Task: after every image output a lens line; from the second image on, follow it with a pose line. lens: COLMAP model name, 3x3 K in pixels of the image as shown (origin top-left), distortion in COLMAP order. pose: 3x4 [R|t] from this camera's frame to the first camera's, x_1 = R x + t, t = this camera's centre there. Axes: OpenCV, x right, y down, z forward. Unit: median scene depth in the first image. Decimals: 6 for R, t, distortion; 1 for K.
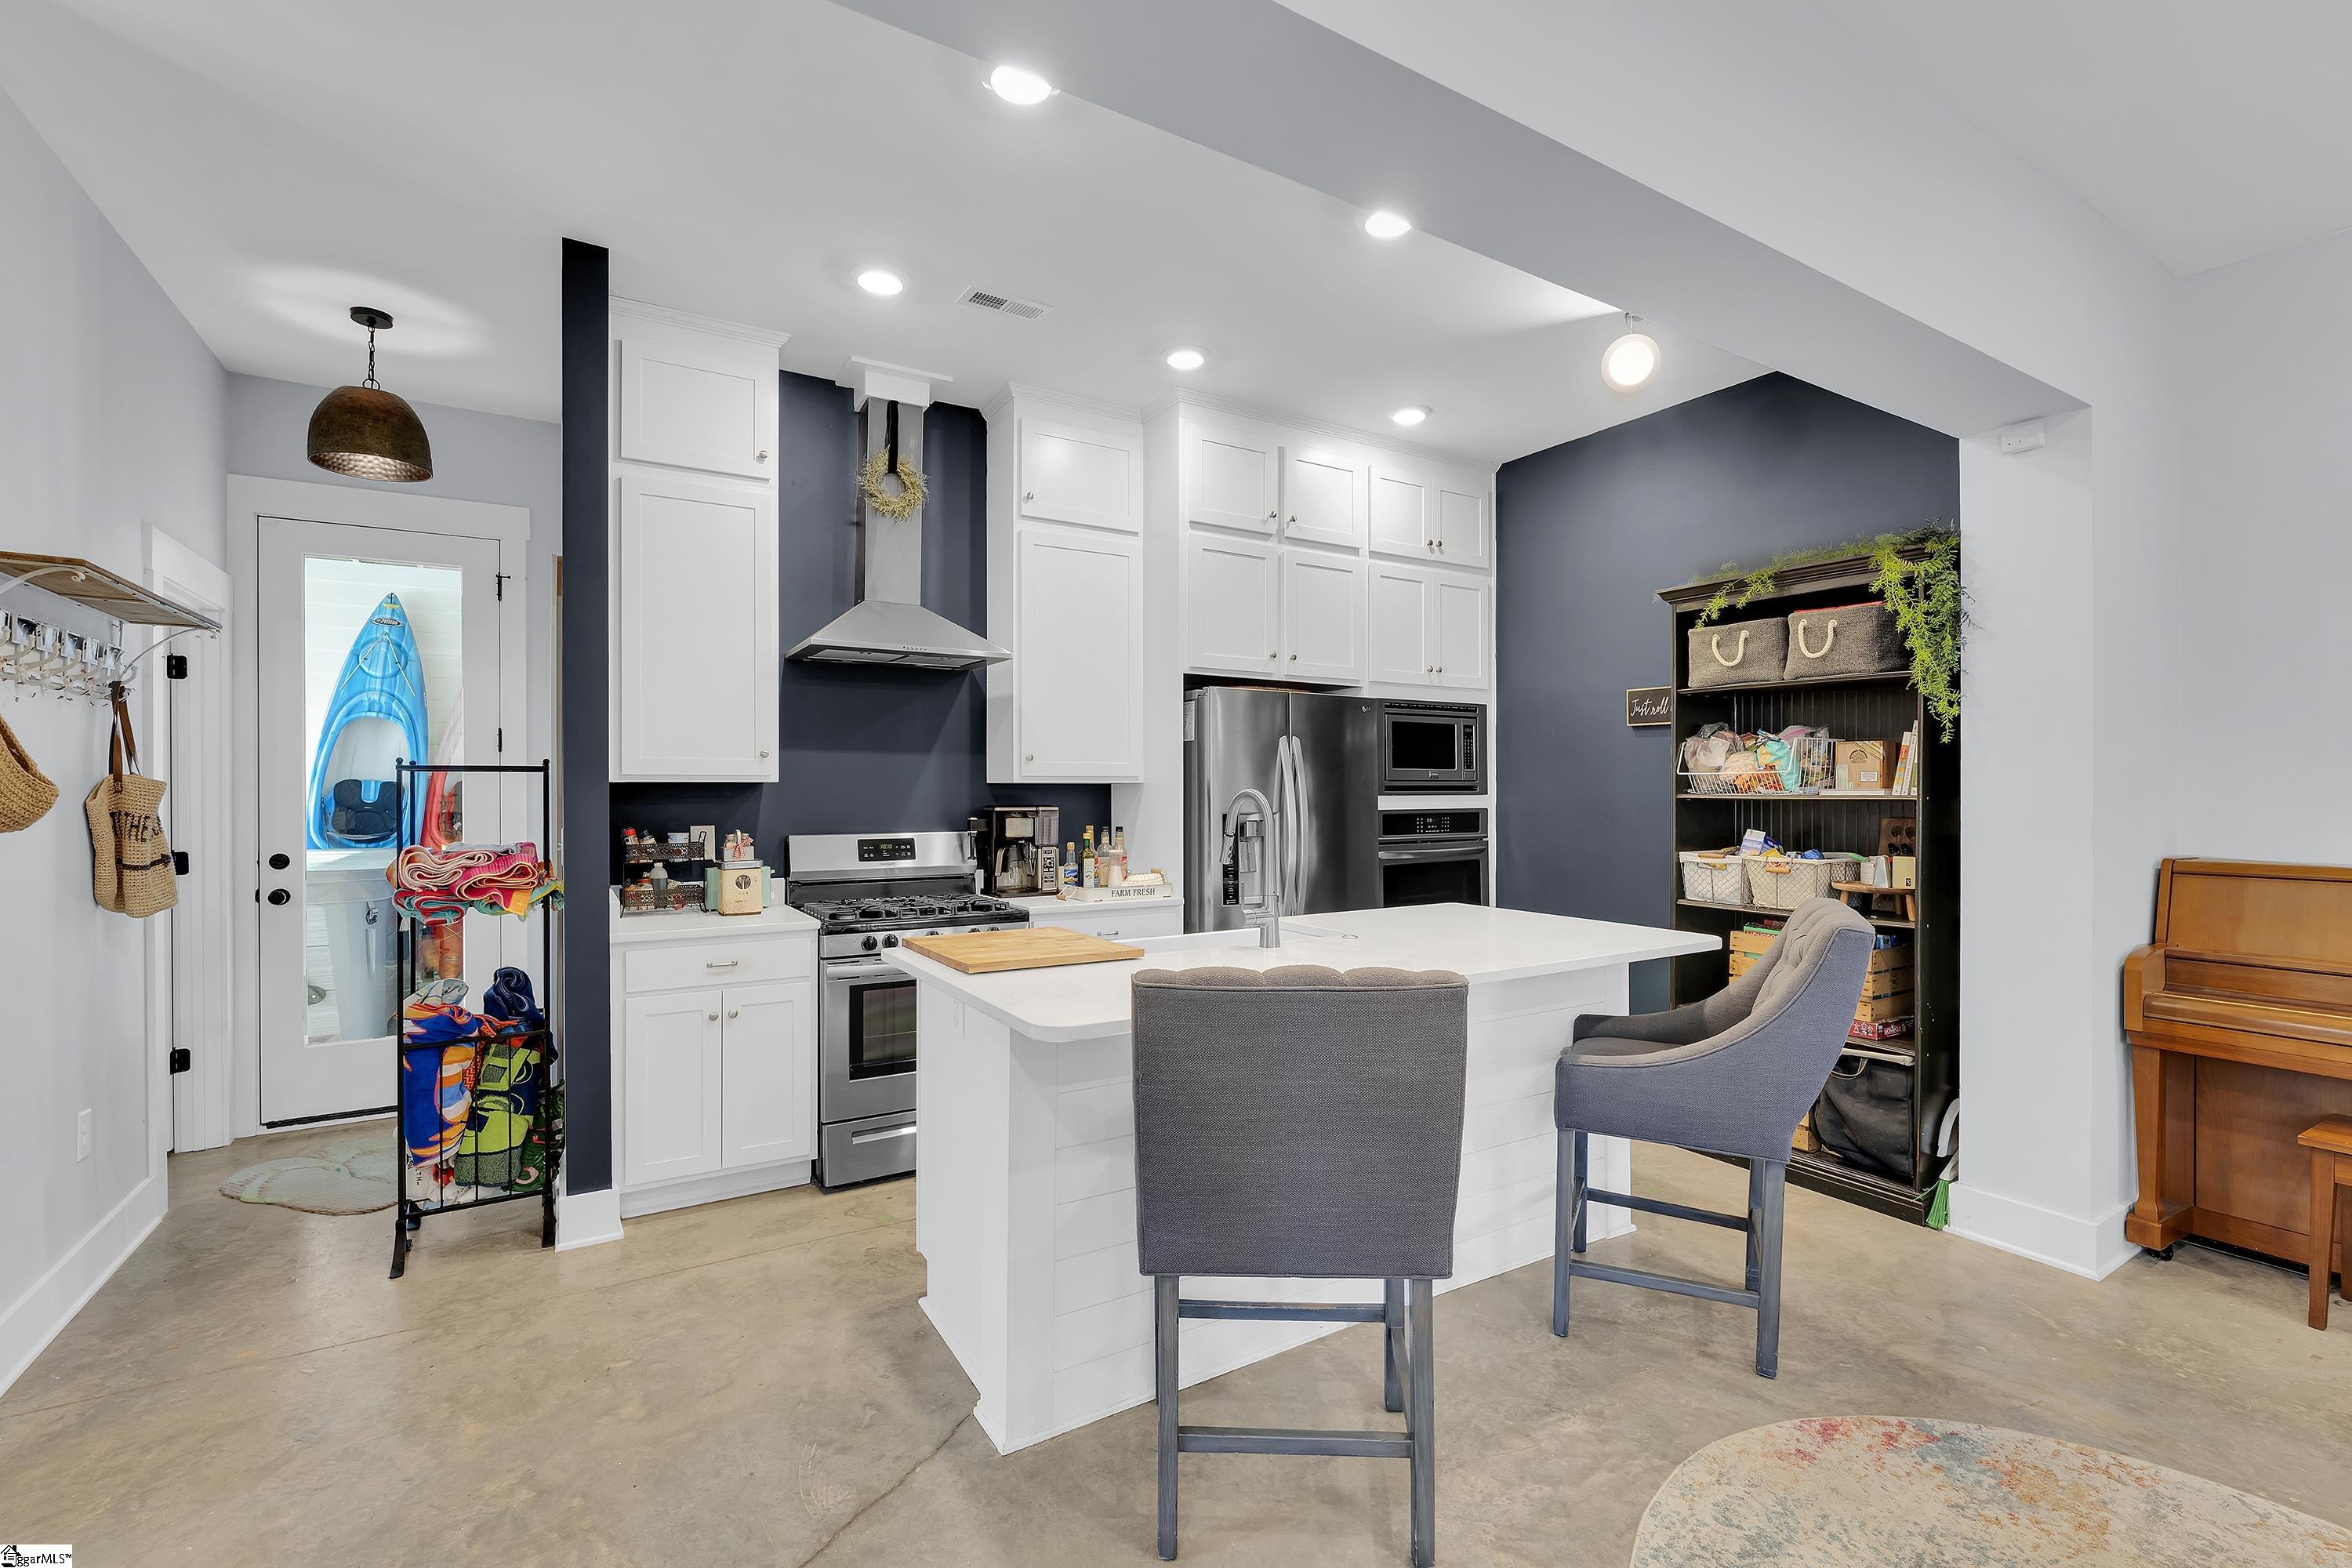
lens RADIAL K [[1035.7, 0, 1152.8], [0, 1035.7, 795.1], [0, 0, 1]] dist [0.001848, 0.003169]
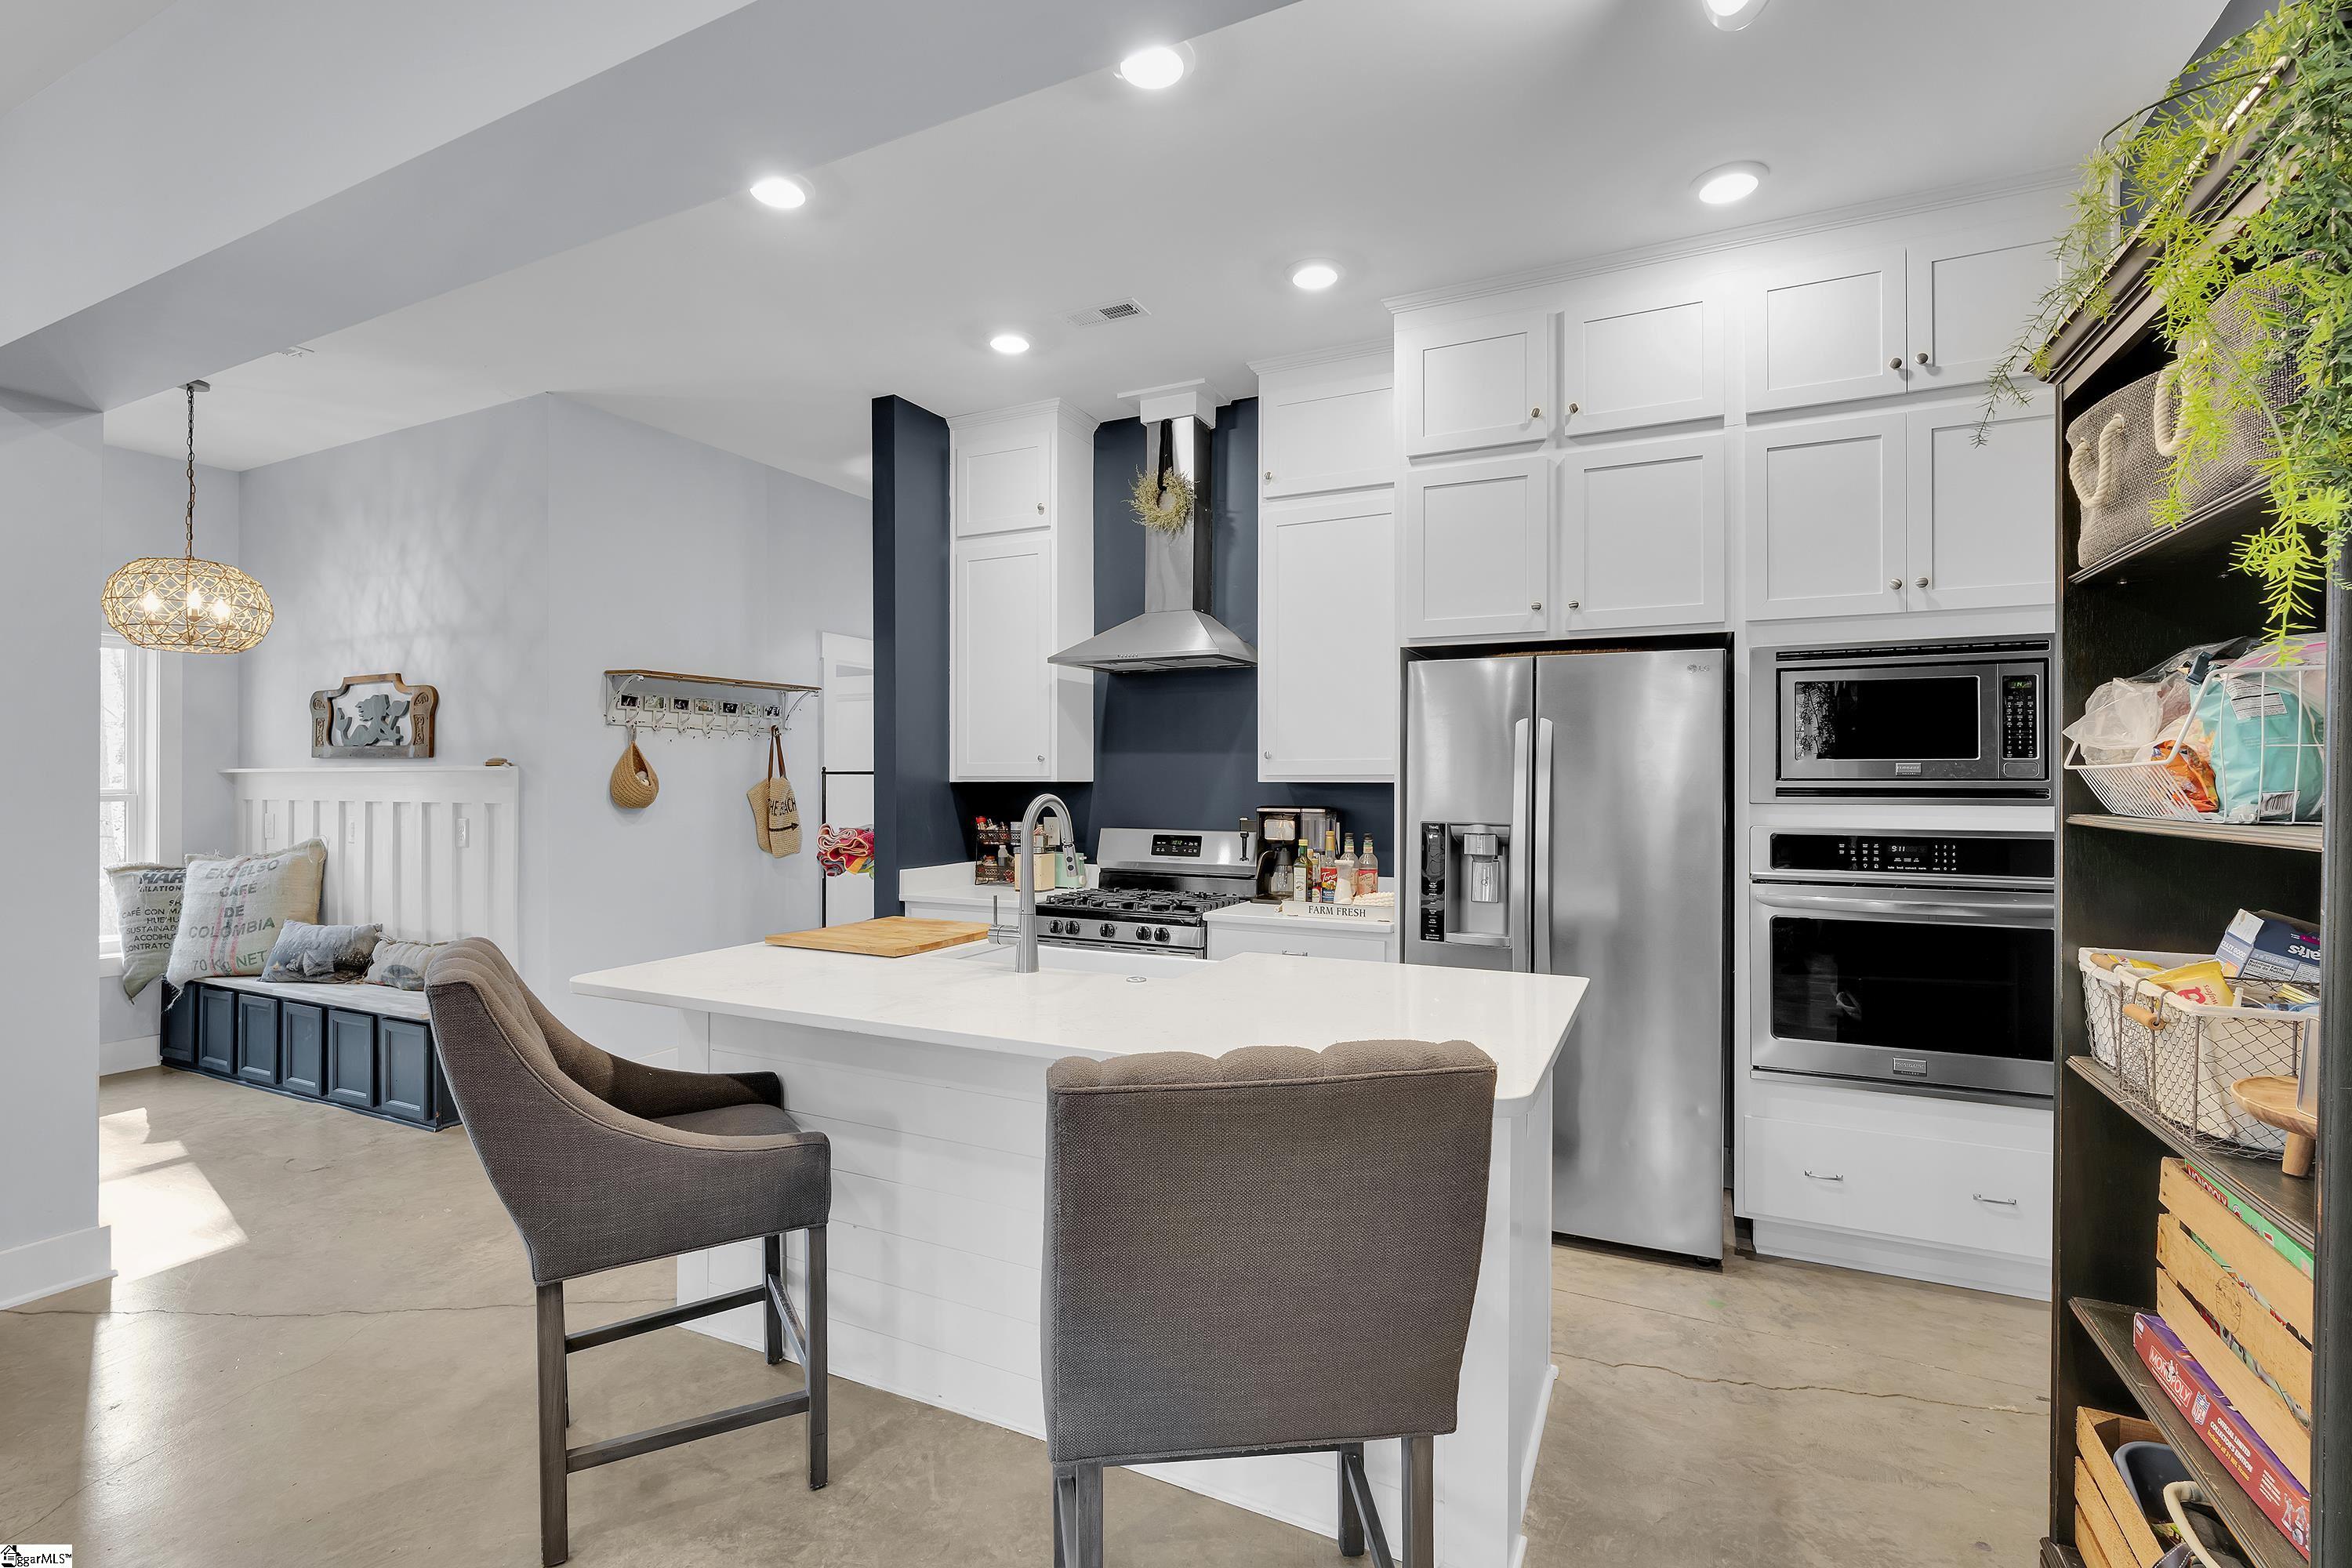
lens RADIAL K [[1035.7, 0, 1162.7], [0, 1035.7, 768.8], [0, 0, 1]] dist [0.001848, 0.003169]
pose [[0.551550, -0.008348, -0.834100, 0.611966], [-0.009539, 0.999821, -0.016314, -0.007888], [0.834088, 0.016954, 0.551371, 0.411287]]
